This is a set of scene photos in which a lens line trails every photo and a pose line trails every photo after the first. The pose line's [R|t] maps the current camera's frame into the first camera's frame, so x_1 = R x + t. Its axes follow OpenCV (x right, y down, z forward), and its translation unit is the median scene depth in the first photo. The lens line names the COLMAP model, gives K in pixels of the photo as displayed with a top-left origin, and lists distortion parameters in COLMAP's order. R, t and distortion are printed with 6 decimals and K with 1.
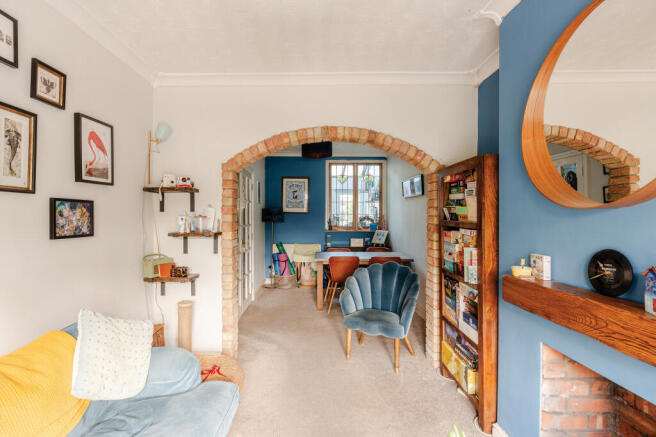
lens RADIAL K [[321.4, 0, 328.0], [0, 321.4, 218.5], [0, 0, 1]] dist [0.000014, -0.000002]
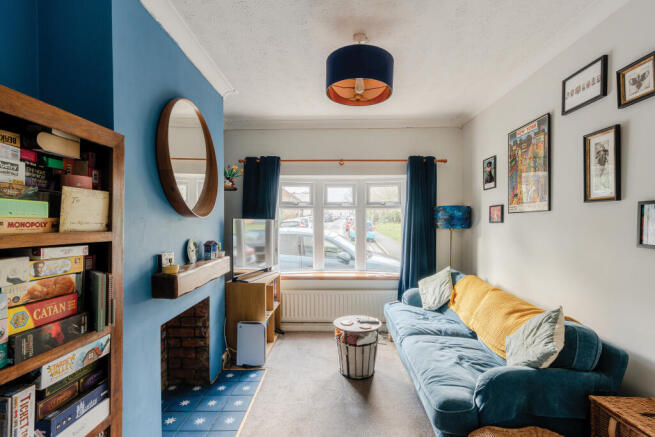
lens RADIAL K [[288.6, 0, 327.5], [0, 288.6, 218.5], [0, 0, 1]] dist [-0.002670, 0.000510]
pose [[-0.998321, -0.001750, 0.057905, -0.002667], [-0.002027, 0.999987, -0.004726, -0.001474], [-0.057896, -0.004835, -0.998311, 0.282411]]
